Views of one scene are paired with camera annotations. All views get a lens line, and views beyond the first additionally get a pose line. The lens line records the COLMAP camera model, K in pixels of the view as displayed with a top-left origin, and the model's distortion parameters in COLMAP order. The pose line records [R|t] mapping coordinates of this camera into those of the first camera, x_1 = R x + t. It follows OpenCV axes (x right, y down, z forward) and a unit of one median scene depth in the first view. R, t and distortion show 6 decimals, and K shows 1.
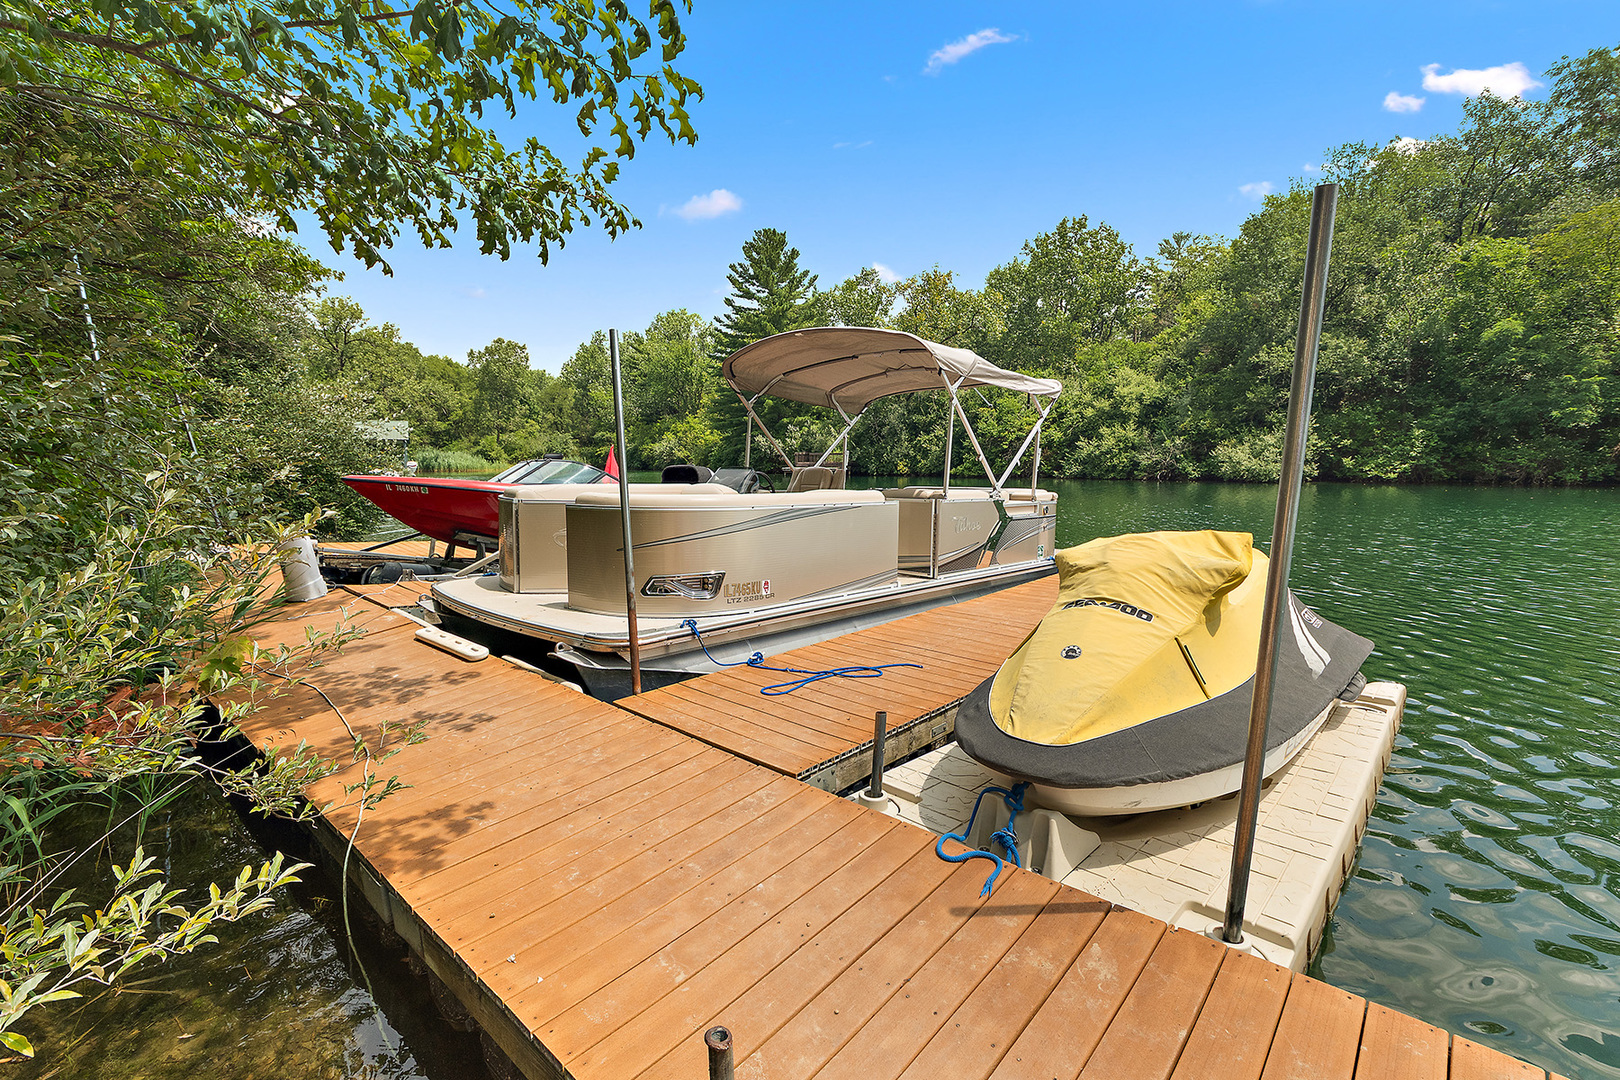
lens RADIAL K [[715.7, 0, 801.3], [0, 715.7, 541.6], [0, 0, 1]] dist [-0.010709, 0.001943]
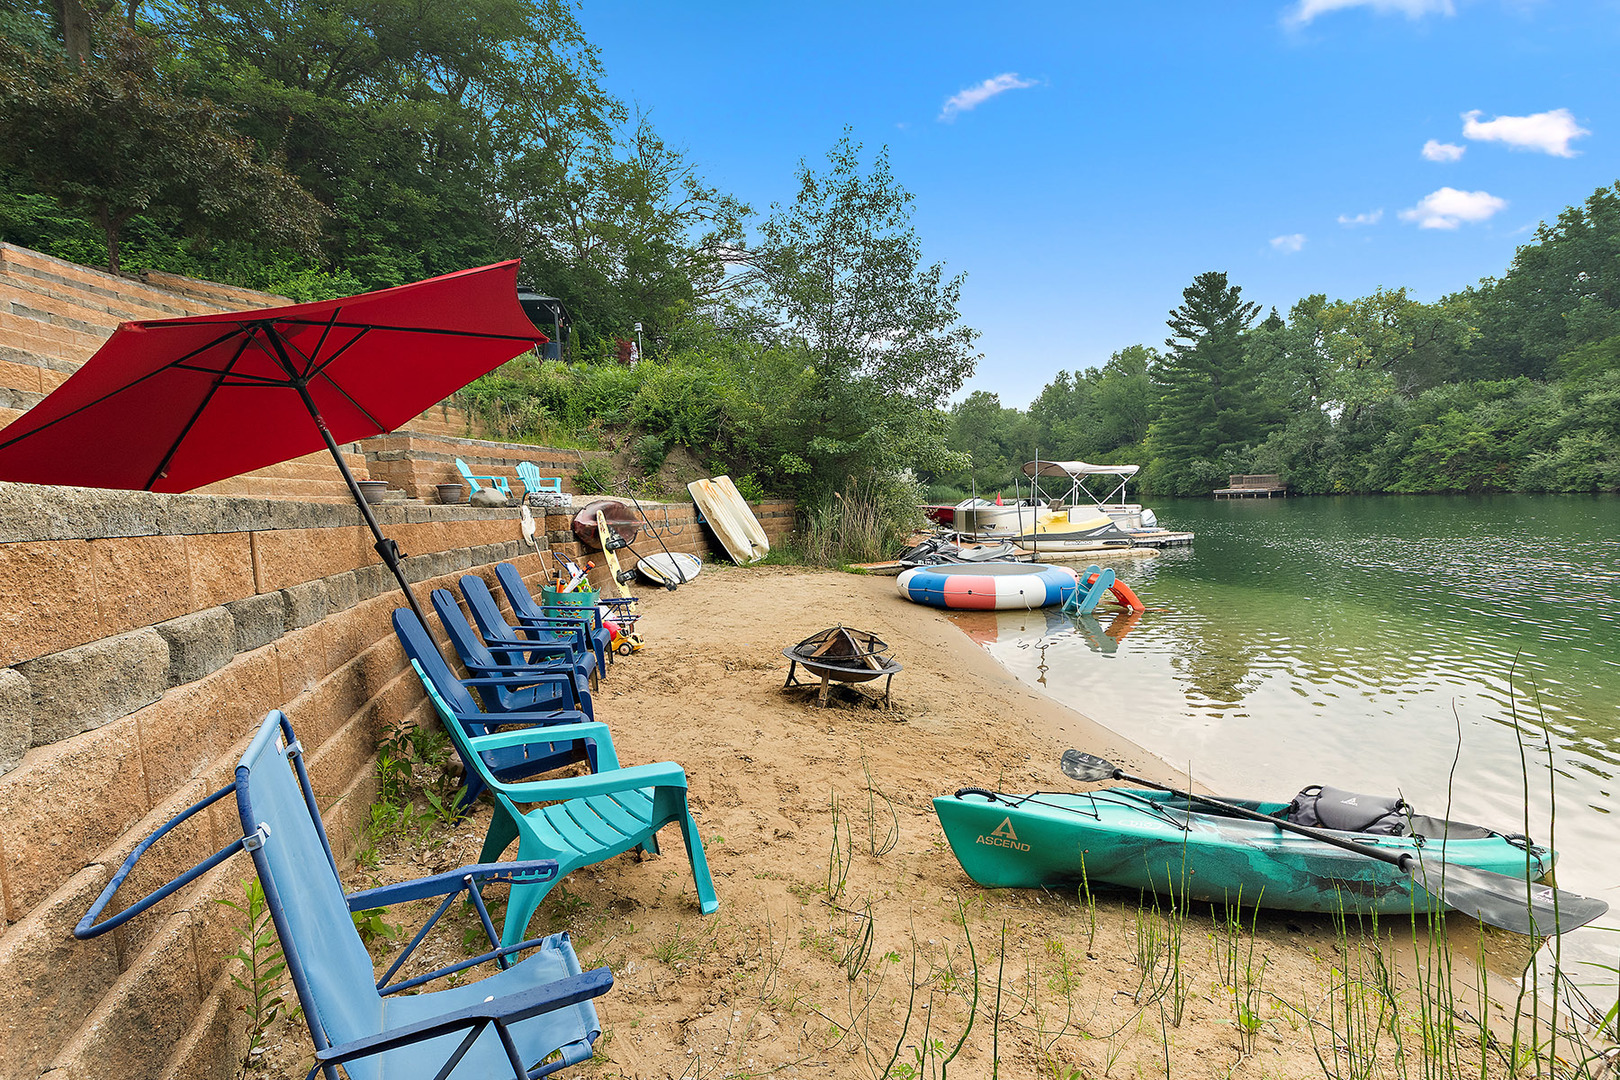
lens RADIAL K [[715.7, 0, 811.4], [0, 715.7, 554.2], [0, 0, 1]] dist [-0.010709, 0.001943]
pose [[0.810182, 0.017847, -0.585907, 0.168075], [-0.028504, 0.999553, -0.008968, 0.032888], [0.585485, 0.023967, 0.810329, -0.358105]]
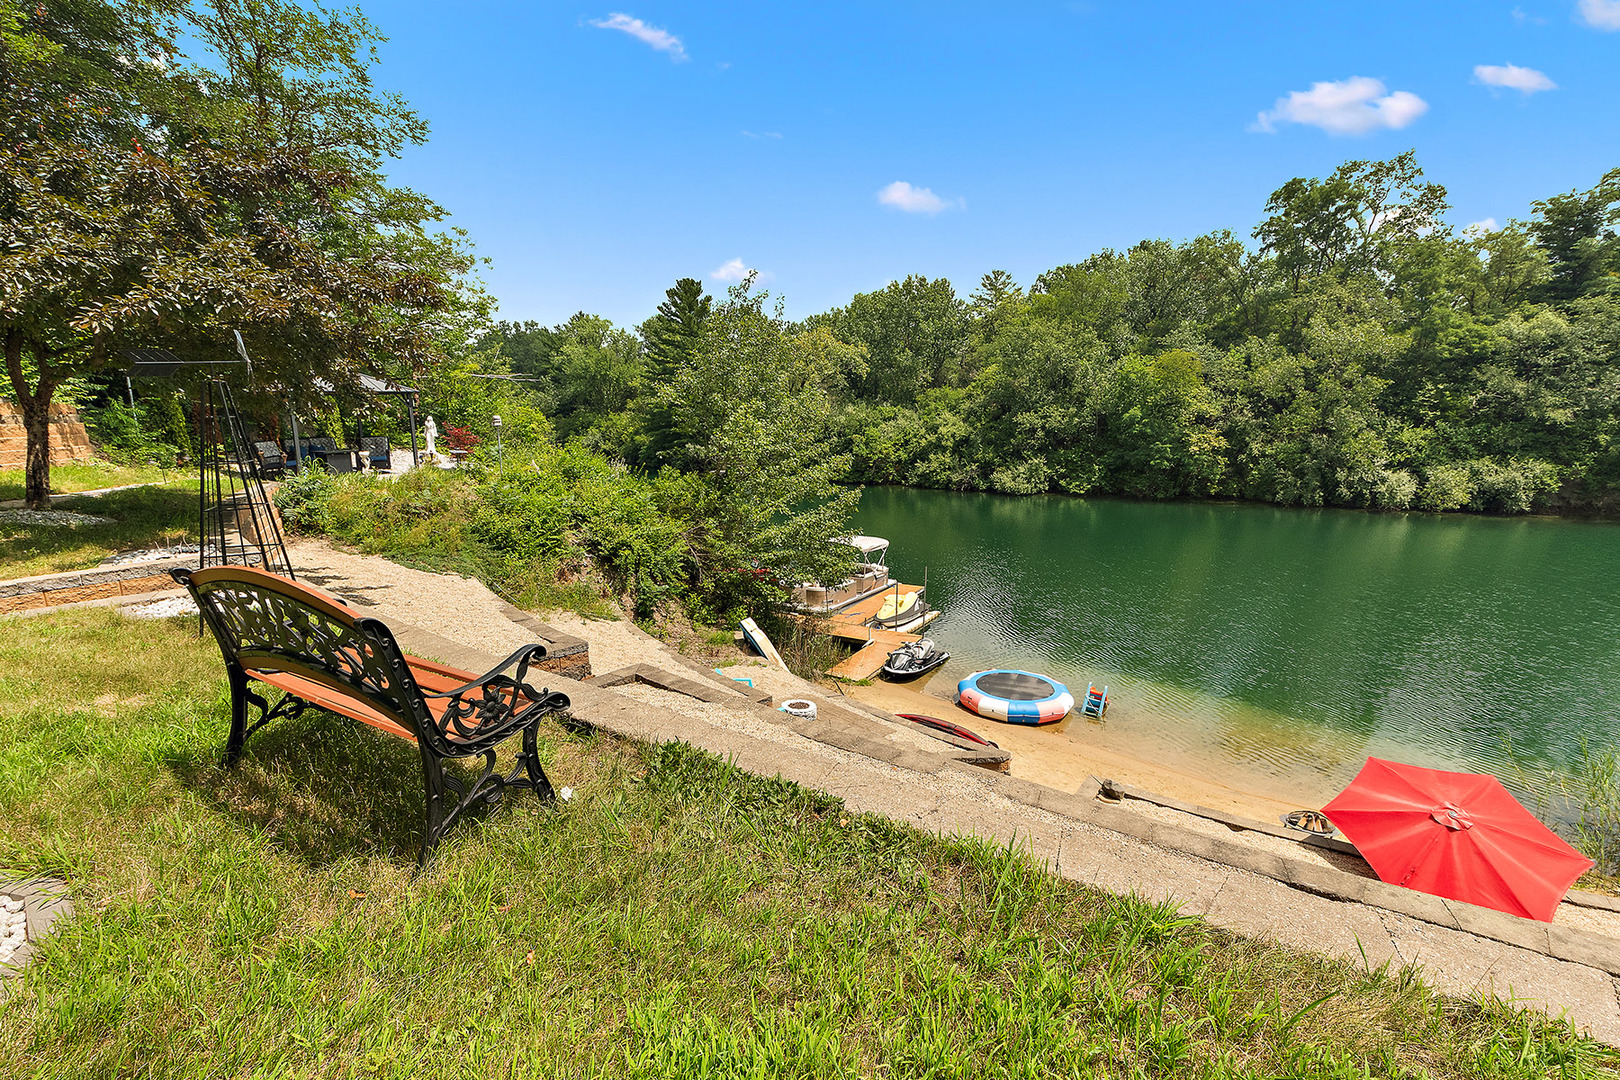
lens RADIAL K [[715.7, 0, 810.0], [0, 715.7, 541.0], [0, 0, 1]] dist [-0.010709, 0.001943]
pose [[0.980440, -0.035552, 0.193581, -0.146622], [0.022195, 0.997248, 0.070736, -0.088950], [-0.195563, -0.065056, 0.978531, -0.490542]]
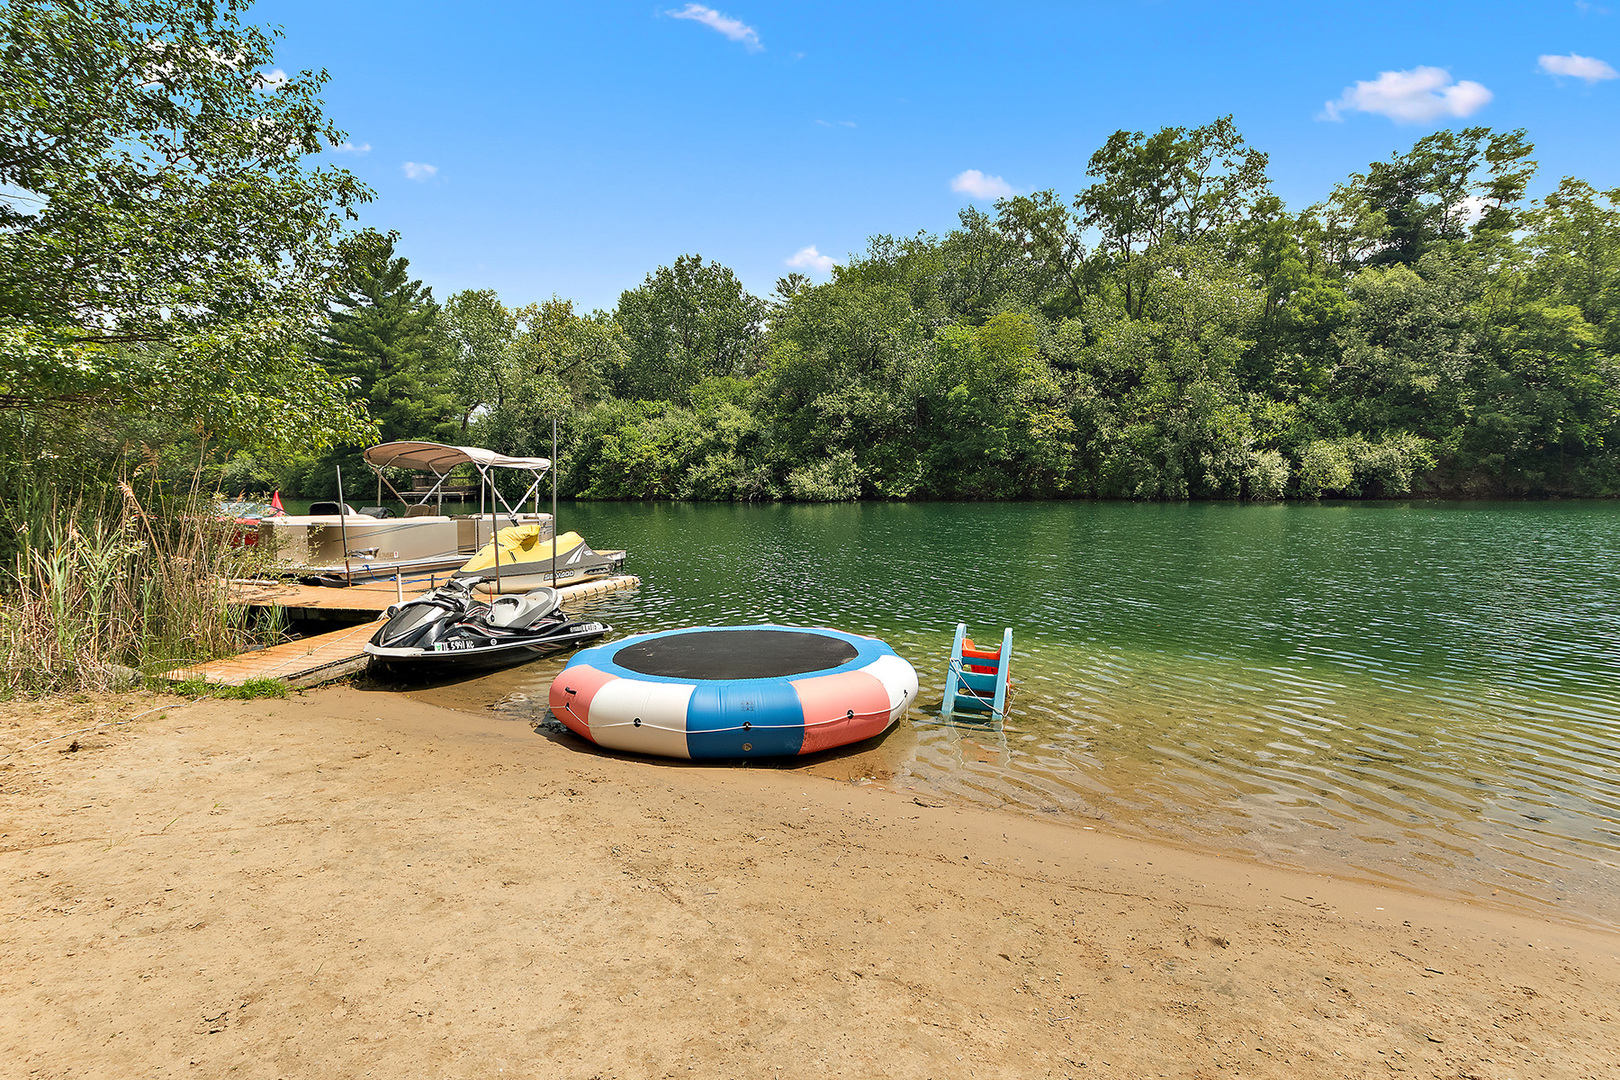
lens RADIAL K [[807.0, 0, 800.3], [0, 807.0, 545.0], [0, 0, 1]] dist [0.000818, -0.003389]
pose [[0.906605, -0.038917, 0.420182, 0.005328], [0.051916, 0.998460, -0.019539, 0.017044], [-0.418775, 0.039528, 0.907229, -0.237964]]
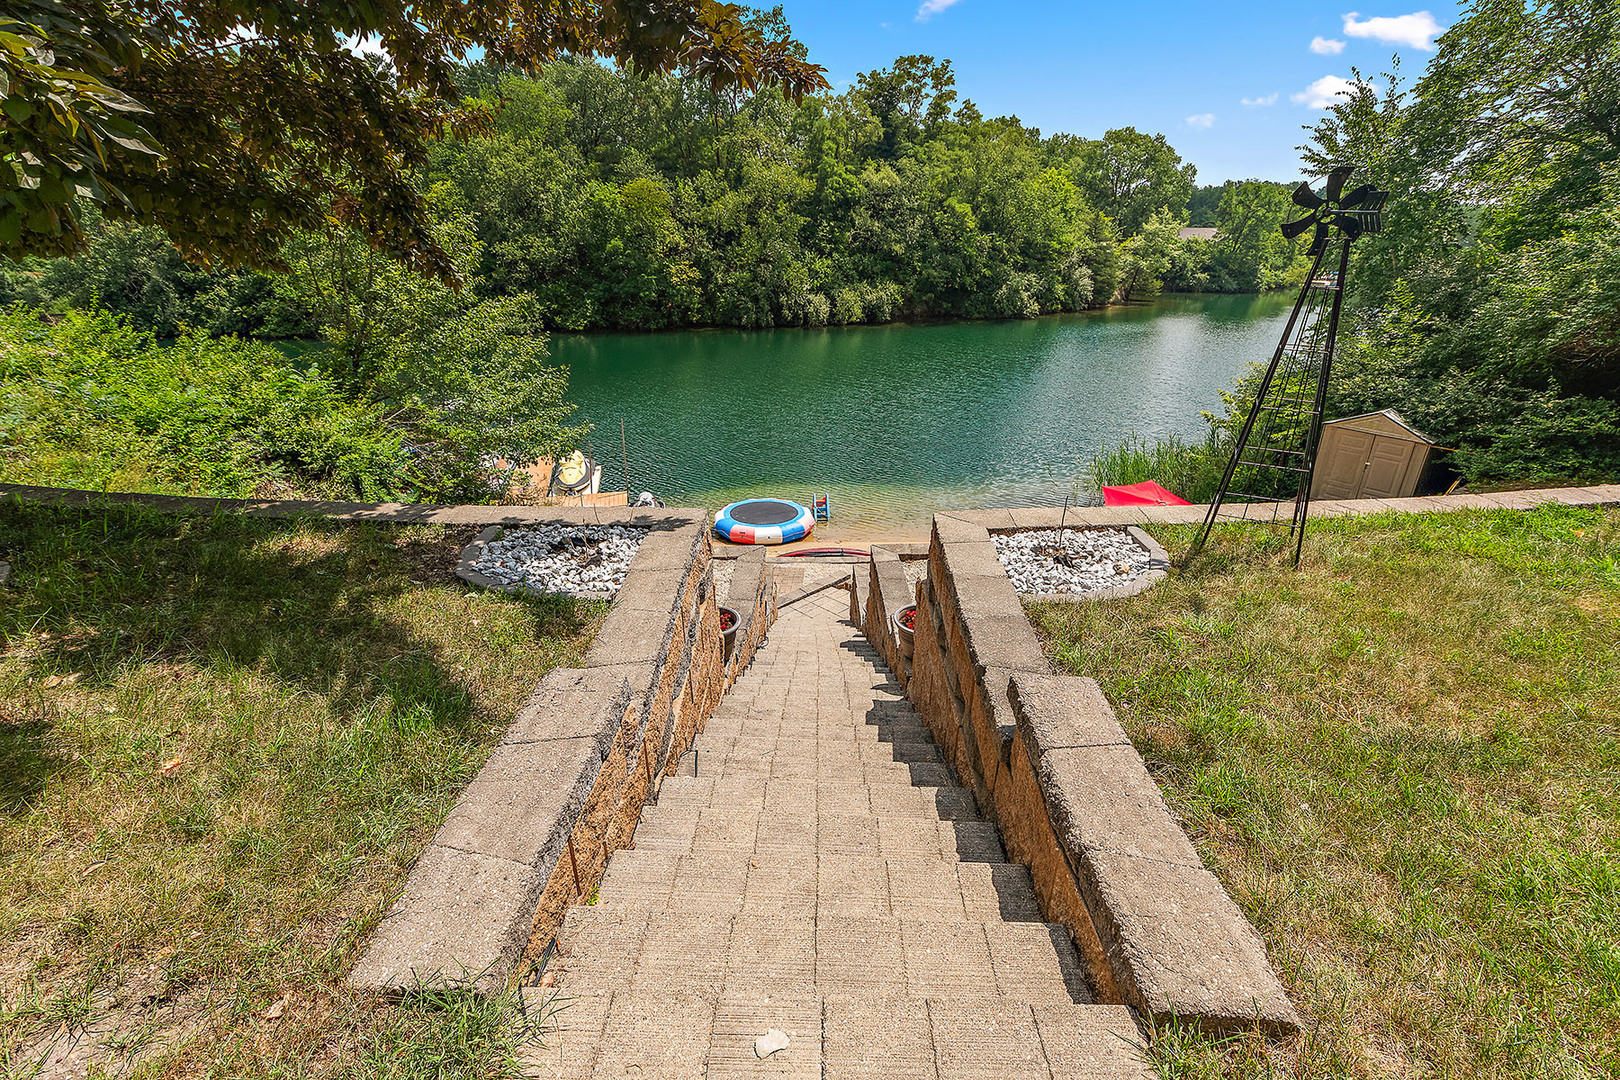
lens RADIAL K [[715.7, 0, 800.3], [0, 715.7, 536.6], [0, 0, 1]] dist [-0.010709, 0.001943]
pose [[0.556109, -0.308653, 0.771671, -0.306710], [0.077794, 0.943738, 0.321413, -0.104604], [-0.827461, -0.118709, 0.548832, -0.378932]]
